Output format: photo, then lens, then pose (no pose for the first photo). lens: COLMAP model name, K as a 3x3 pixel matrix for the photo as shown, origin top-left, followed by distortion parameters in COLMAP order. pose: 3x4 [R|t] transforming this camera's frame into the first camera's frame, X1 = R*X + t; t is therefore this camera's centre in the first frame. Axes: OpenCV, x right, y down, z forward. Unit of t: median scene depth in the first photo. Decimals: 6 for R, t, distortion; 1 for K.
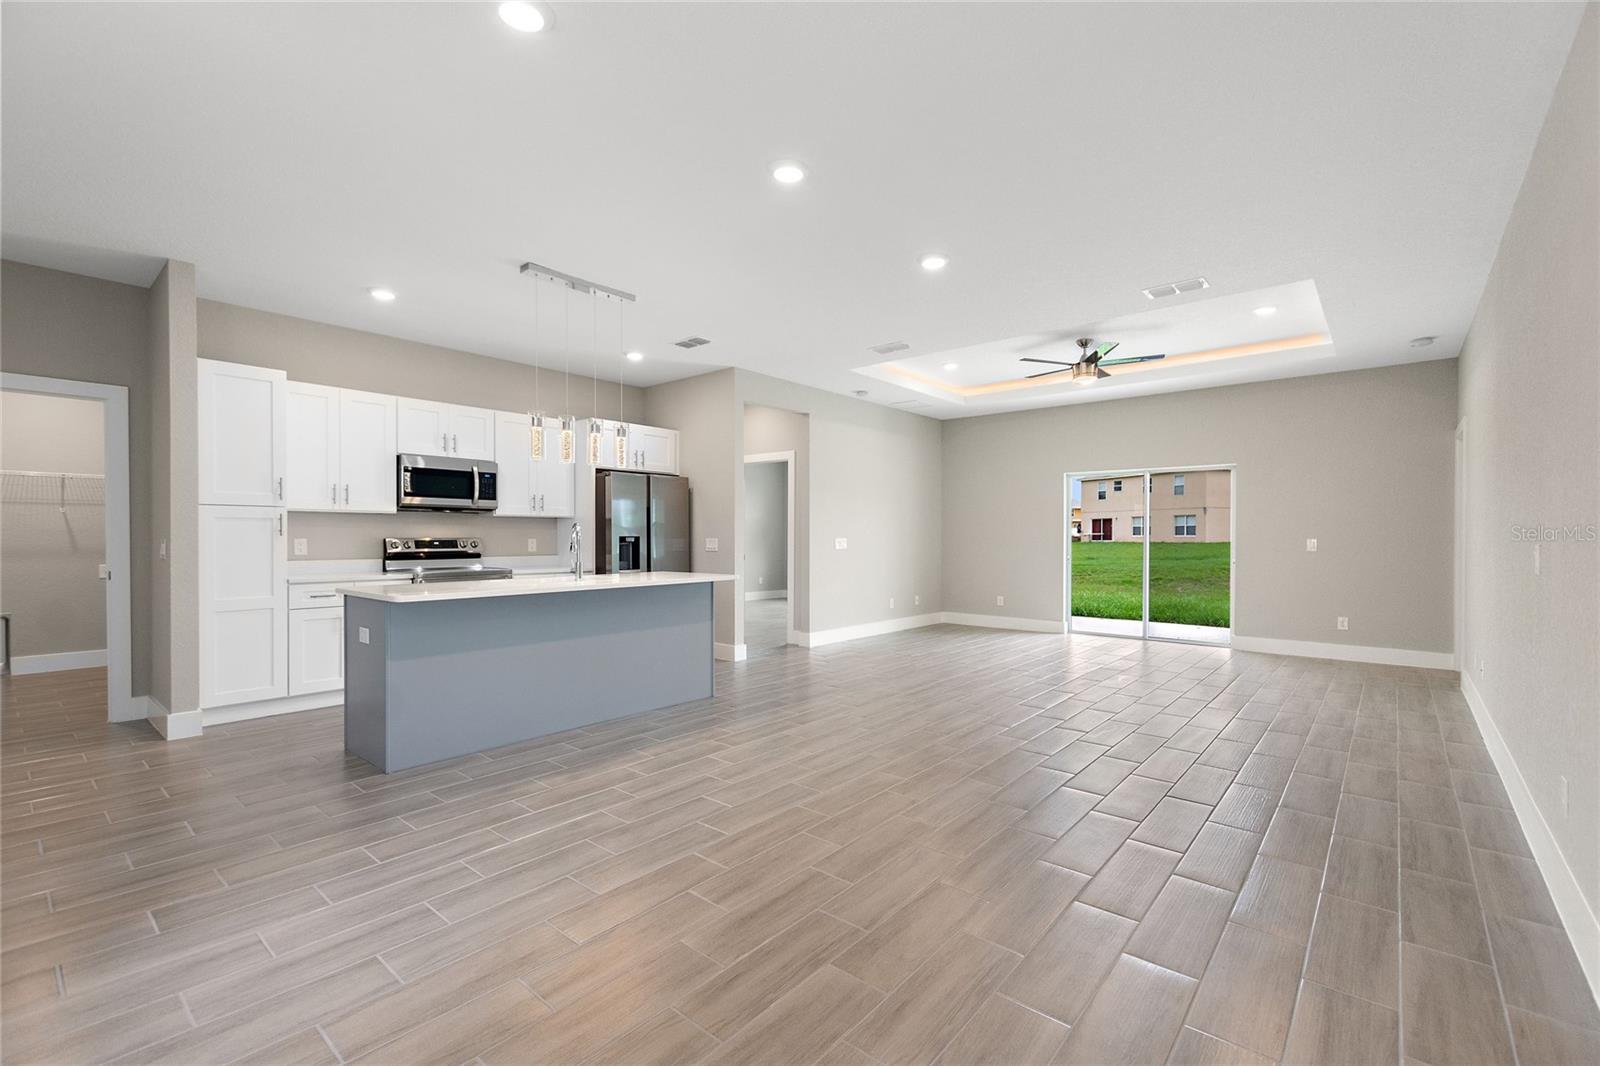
lens RADIAL K [[691.5, 0, 801.9], [0, 691.5, 538.0], [0, 0, 1]] dist [0.003286, -0.000595]
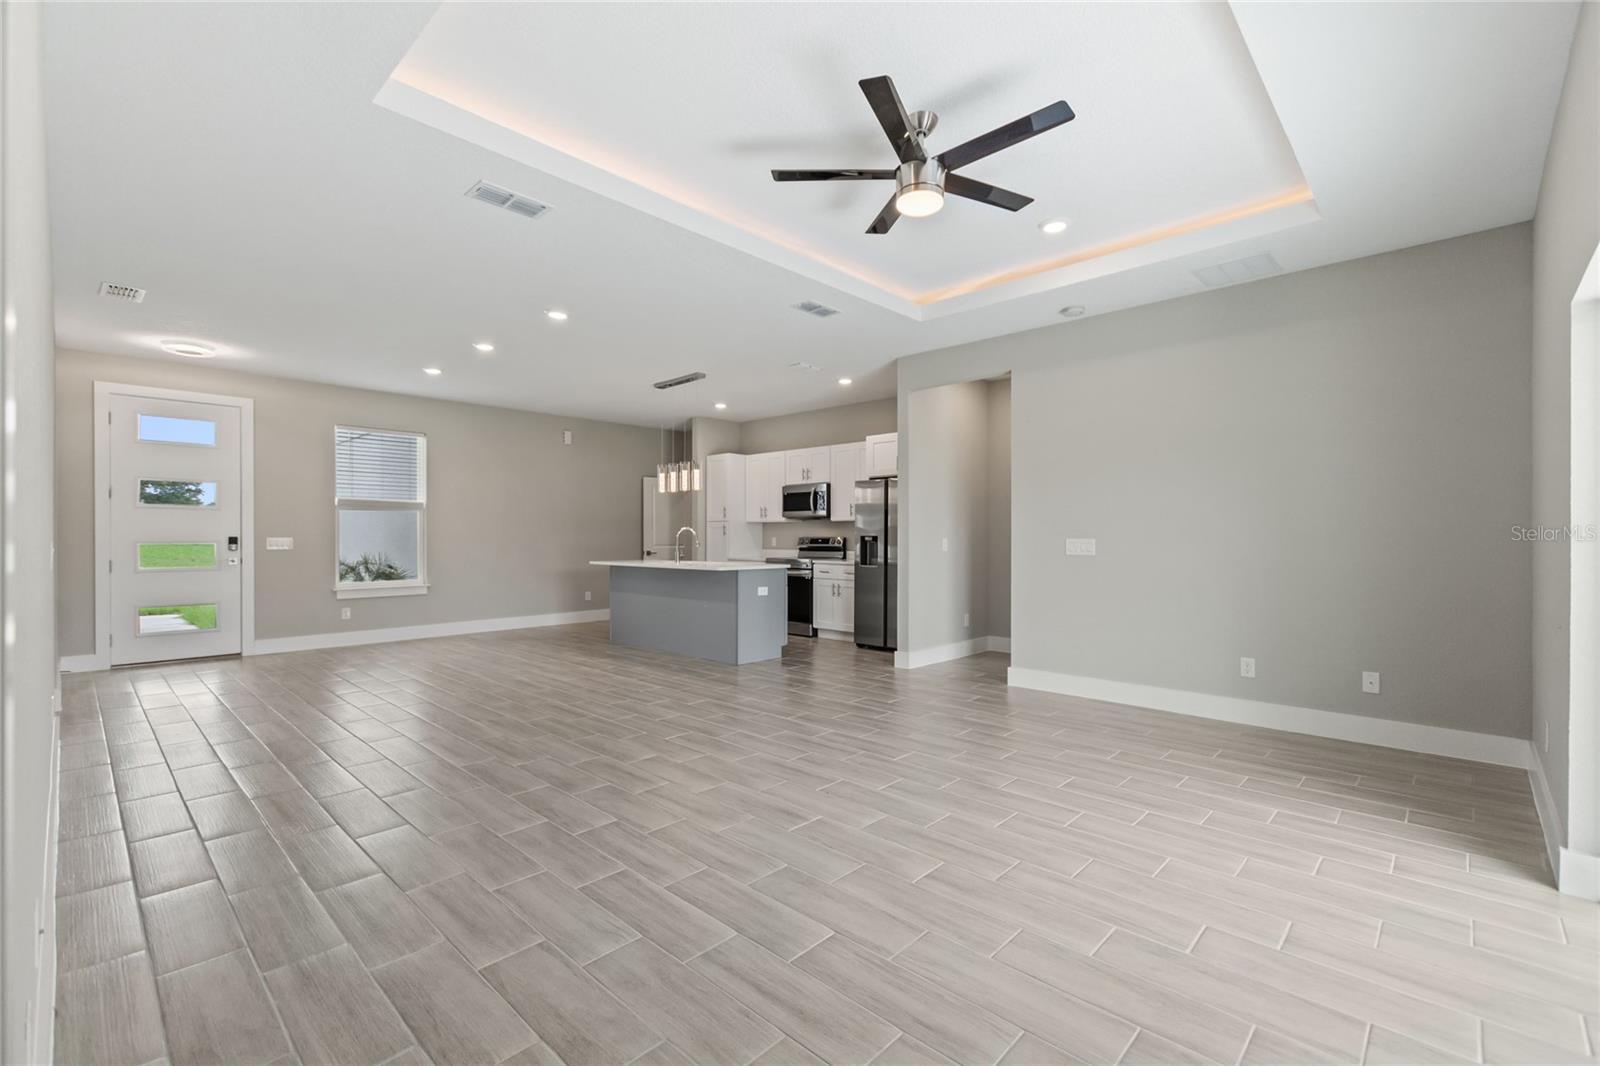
lens RADIAL K [[691.5, 0, 796.9], [0, 691.5, 533.3], [0, 0, 1]] dist [0.003286, -0.000595]
pose [[-0.056295, -0.006059, -0.998396, 0.964067], [-0.004100, 0.999975, -0.005837, 0.000743], [0.998406, 0.003765, -0.056318, 1.026094]]
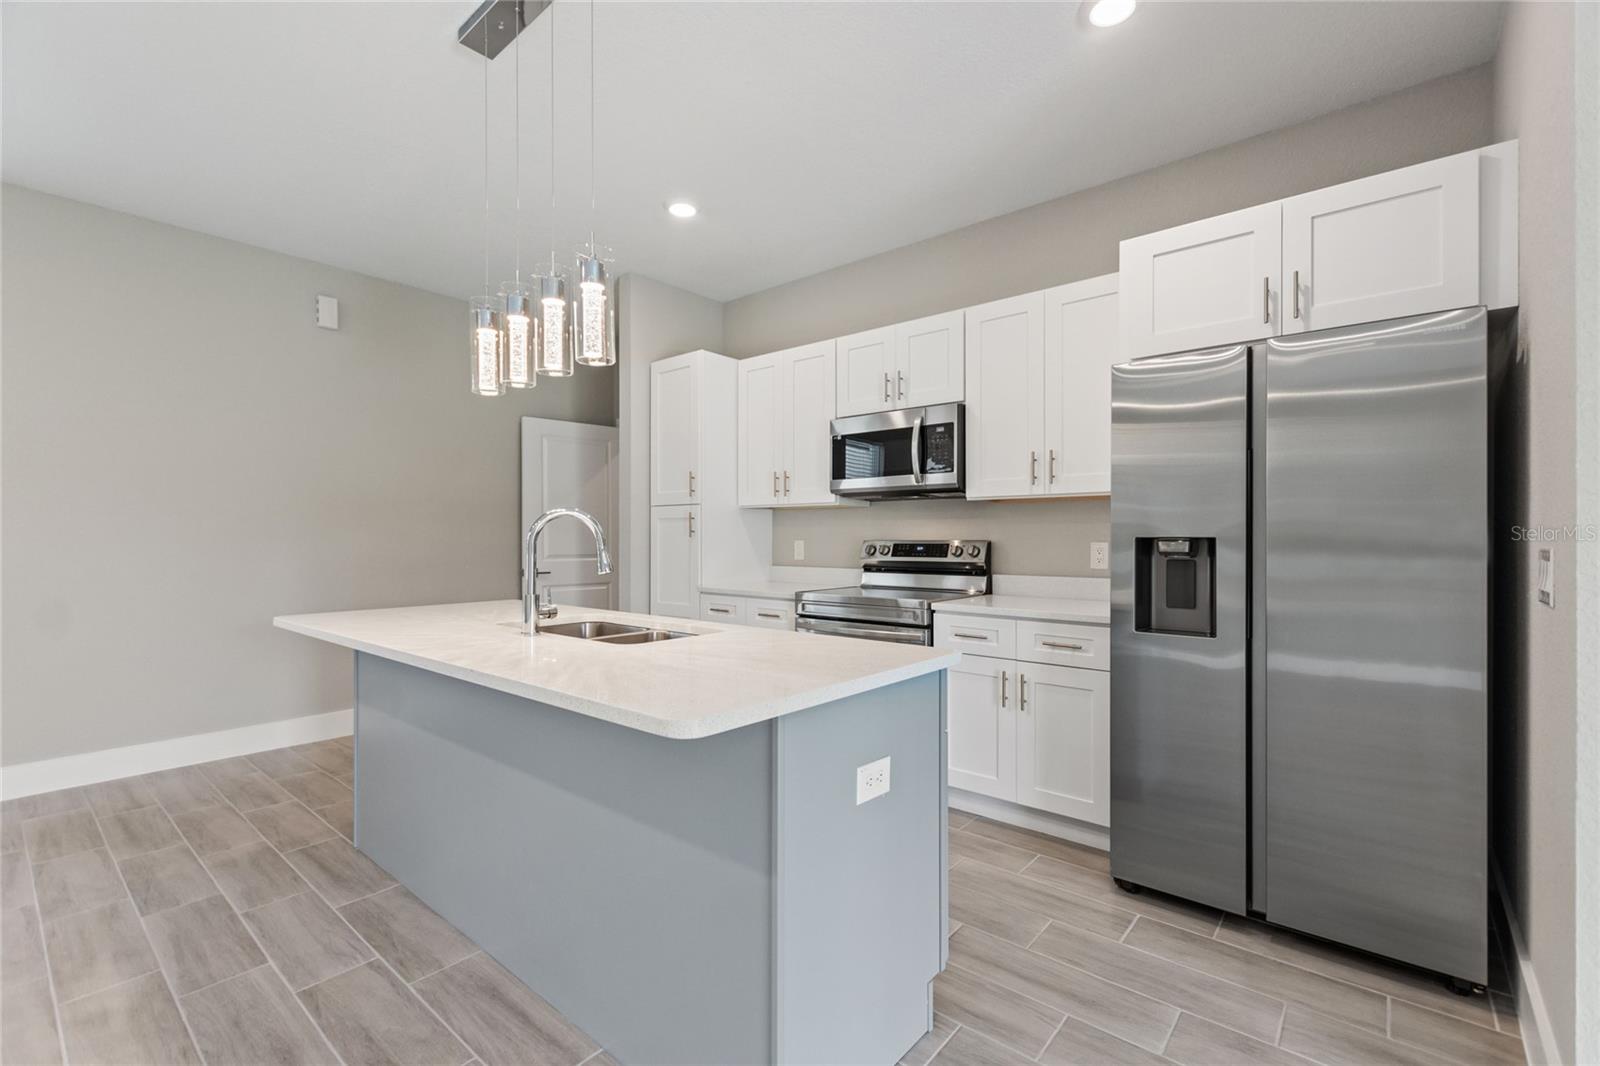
lens RADIAL K [[691.5, 0, 804.2], [0, 691.5, 533.2], [0, 0, 1]] dist [0.003286, -0.000595]
pose [[0.011547, -0.007381, -0.999906, 0.103452], [-0.003206, 0.999967, -0.007419, -0.001415], [0.999928, 0.003292, 0.011523, 0.879148]]
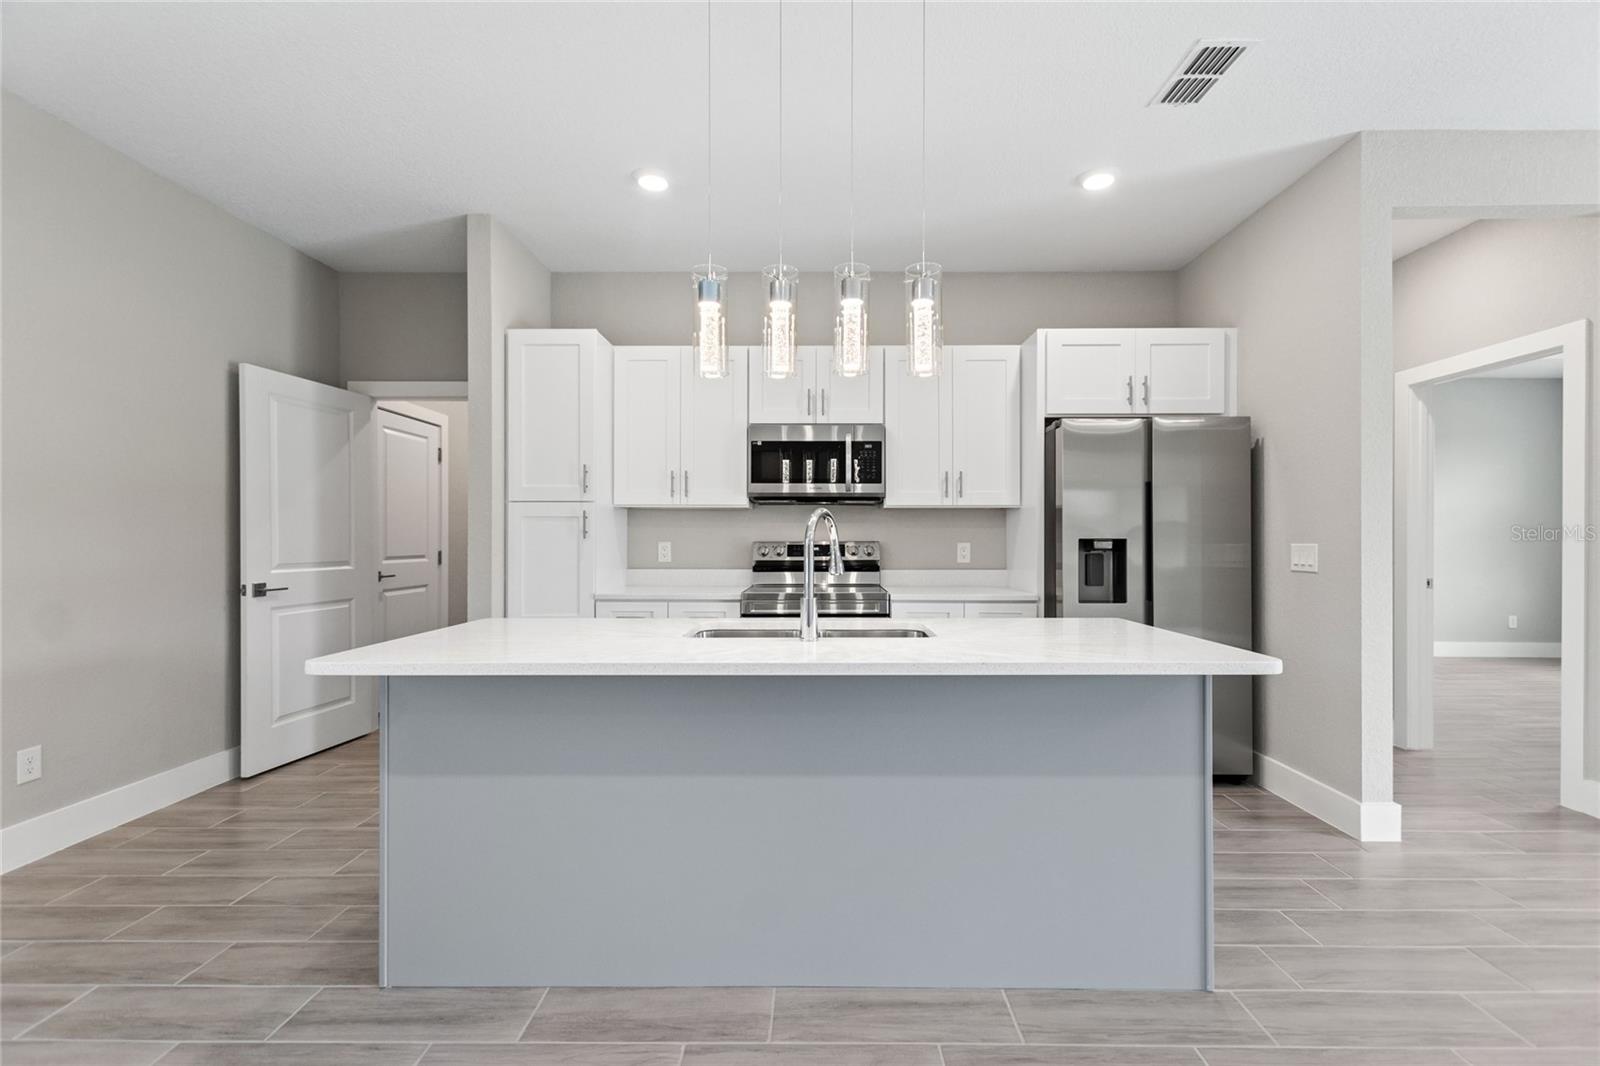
lens RADIAL K [[691.5, 0, 810.8], [0, 691.5, 538.4], [0, 0, 1]] dist [0.003286, -0.000595]
pose [[0.643430, -0.002024, -0.765502, 0.010210], [-0.001695, 0.999990, -0.004069, -0.000344], [0.765503, 0.003916, 0.643420, 0.535993]]
